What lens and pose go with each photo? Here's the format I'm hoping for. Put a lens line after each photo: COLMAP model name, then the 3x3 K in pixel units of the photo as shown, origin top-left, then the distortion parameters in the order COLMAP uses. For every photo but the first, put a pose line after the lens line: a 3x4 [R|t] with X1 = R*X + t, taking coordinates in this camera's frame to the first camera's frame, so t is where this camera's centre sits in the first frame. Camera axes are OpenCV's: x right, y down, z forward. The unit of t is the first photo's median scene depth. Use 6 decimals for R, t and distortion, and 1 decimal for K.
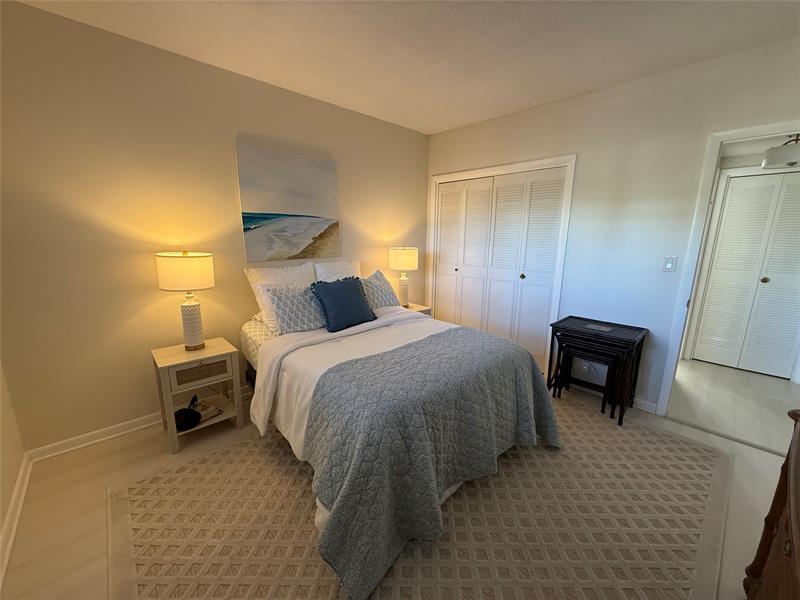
lens RADIAL K [[322.2, 0, 400.0], [0, 322.2, 300.0], [0, 0, 1]] dist [0.000723, 0.000120]
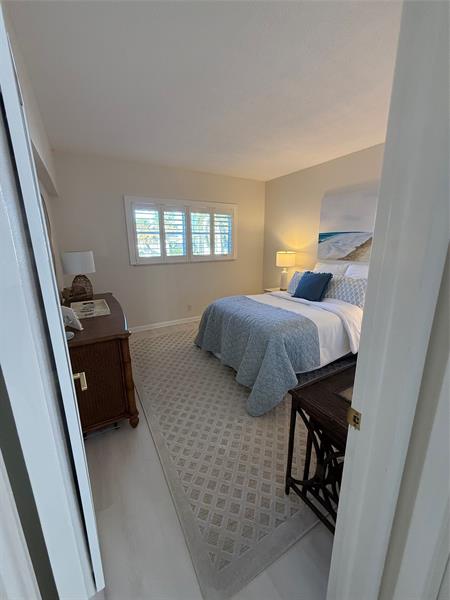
lens RADIAL K [[241.7, 0, 225.0], [0, 241.7, 300.0], [0, 0, 1]] dist [0.000723, 0.000120]
pose [[-0.233795, 0.221320, -0.946762, 1.040808], [-0.191212, 0.944266, 0.267955, -0.160444], [0.953298, 0.243679, -0.178445, 0.756066]]
